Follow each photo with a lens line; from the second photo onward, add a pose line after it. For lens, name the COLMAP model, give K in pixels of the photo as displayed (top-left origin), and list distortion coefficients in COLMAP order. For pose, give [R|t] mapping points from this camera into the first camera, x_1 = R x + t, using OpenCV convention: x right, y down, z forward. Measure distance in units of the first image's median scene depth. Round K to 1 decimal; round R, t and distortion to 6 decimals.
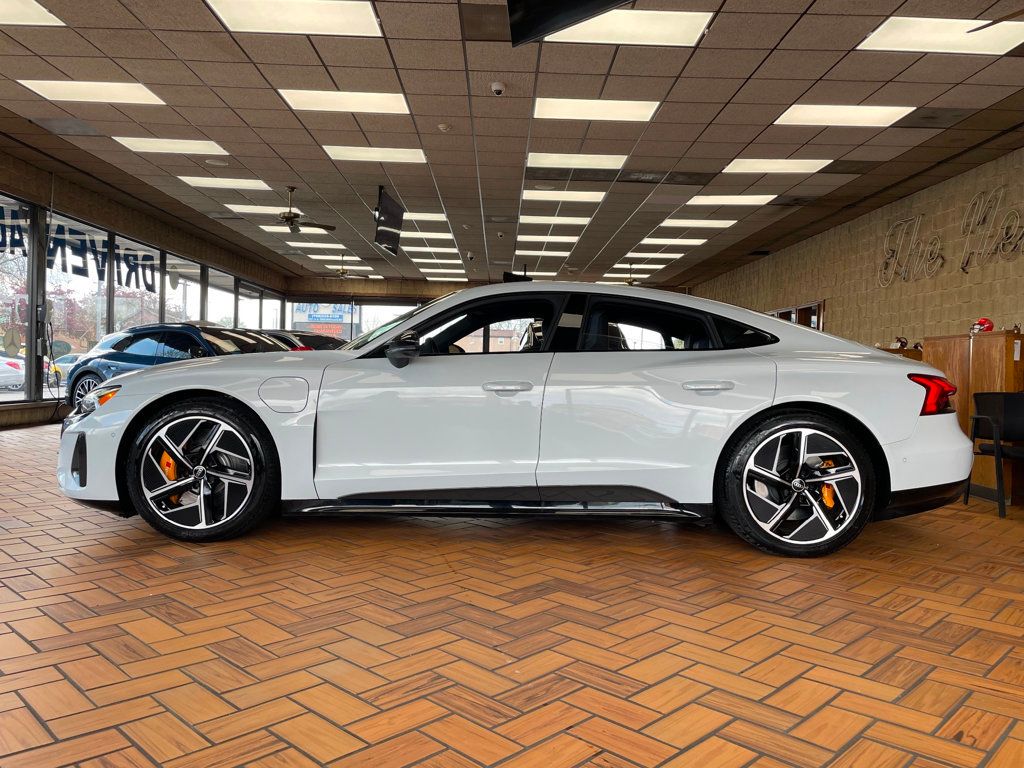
lens RADIAL K [[762.3, 0, 512.0], [0, 762.3, 384.0], [0, 0, 1]] dist [0.119163, -0.142862]
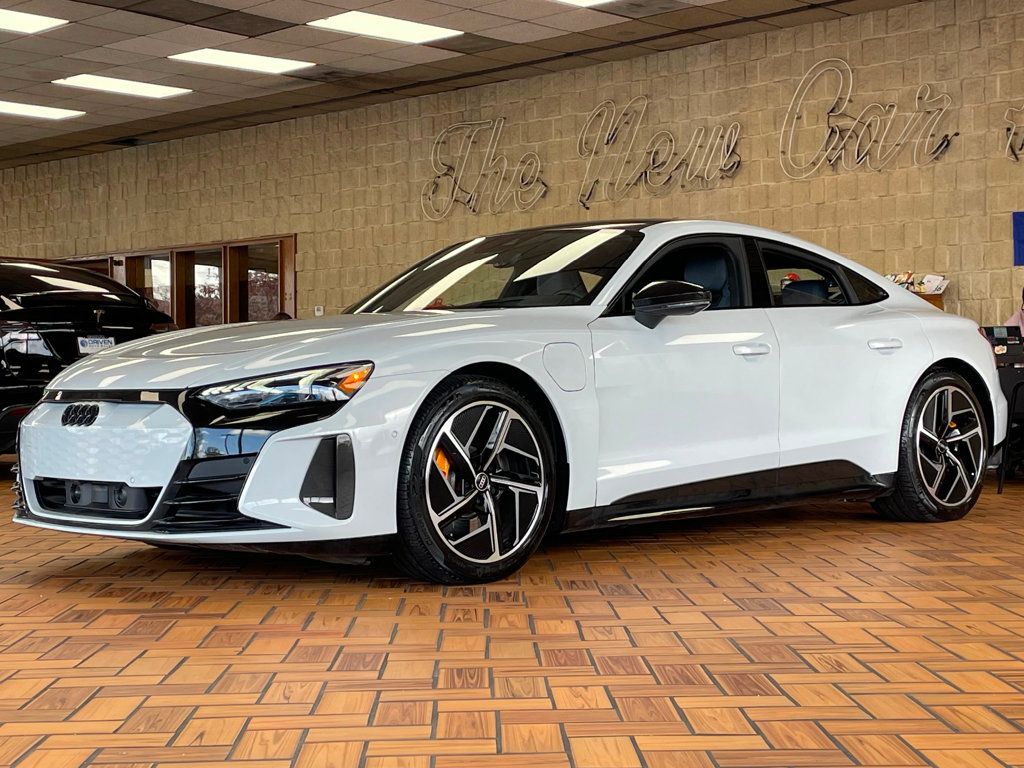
lens RADIAL K [[1620.9, 0, 512.0], [0, 1620.9, 384.0], [0, 0, 1]] dist [0.105929, -0.161160]
pose [[0.706780, -0.035011, 0.706567, -1.417098], [0.040523, 0.999138, 0.008974, 0.014127], [-0.706272, 0.022289, 0.707589, -0.051111]]
